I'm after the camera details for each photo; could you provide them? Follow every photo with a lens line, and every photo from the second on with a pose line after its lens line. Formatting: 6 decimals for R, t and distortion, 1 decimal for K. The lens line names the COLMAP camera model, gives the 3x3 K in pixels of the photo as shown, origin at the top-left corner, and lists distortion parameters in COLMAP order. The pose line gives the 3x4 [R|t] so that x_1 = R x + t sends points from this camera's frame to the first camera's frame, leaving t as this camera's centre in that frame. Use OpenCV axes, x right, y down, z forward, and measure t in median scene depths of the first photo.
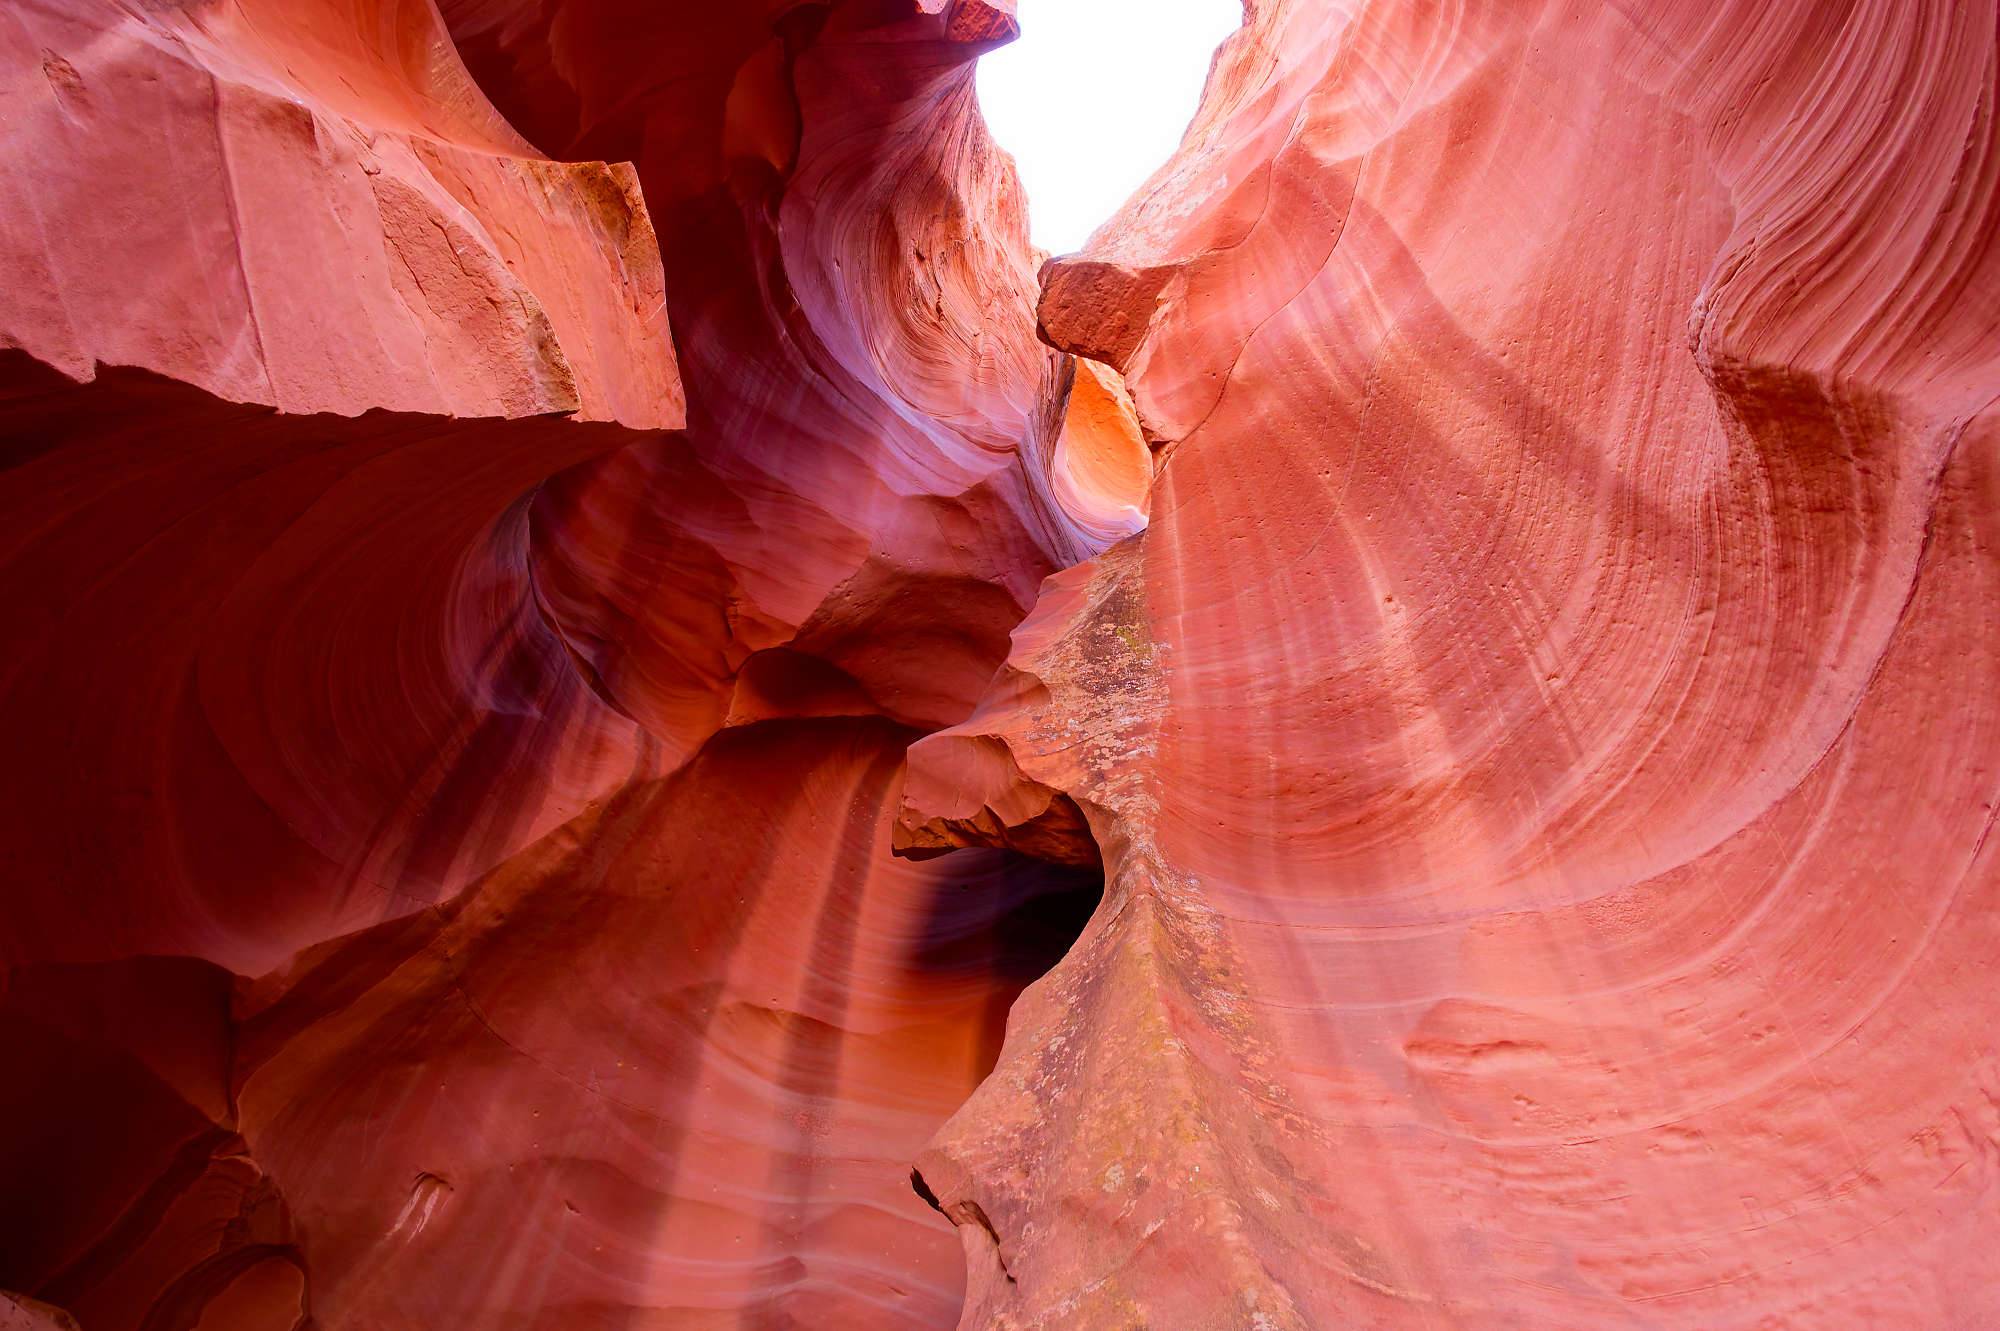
lens RADIAL K [[1298.0, 0, 996.2], [0, 1298.0, 670.4], [0, 0, 1]] dist [-0.020582, 0.024500]
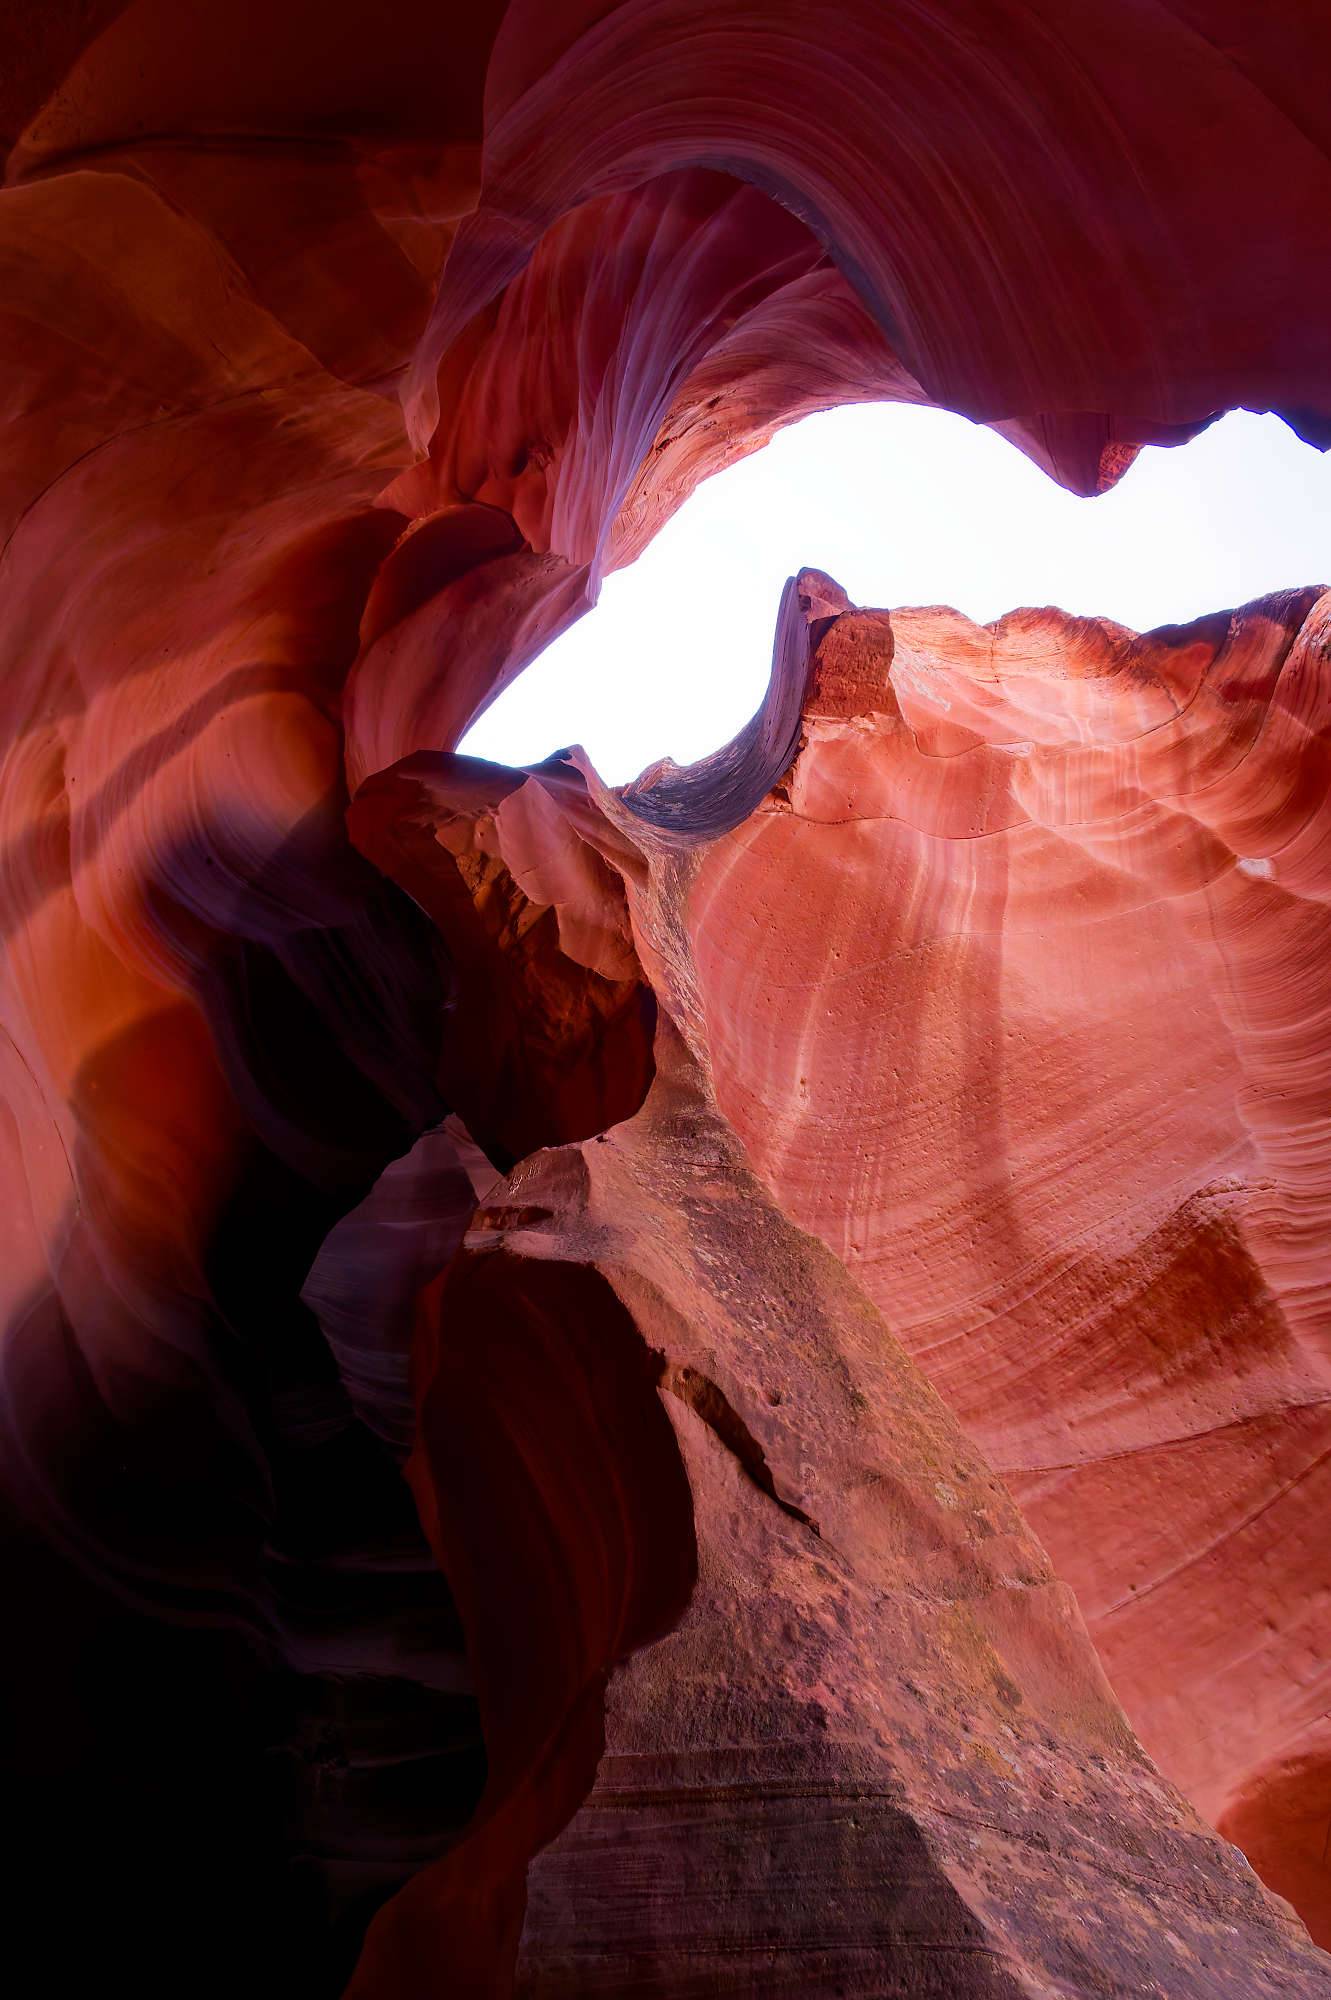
lens RADIAL K [[1302.1, 0, 667.7], [0, 1302.1, 998.1], [0, 0, 1]] dist [-0.019595, 0.027974]
pose [[0.295742, 0.729789, 0.616396, -0.487025], [-0.711969, 0.598600, -0.367122, 0.420032], [-0.636897, -0.330281, 0.696618, 0.403828]]
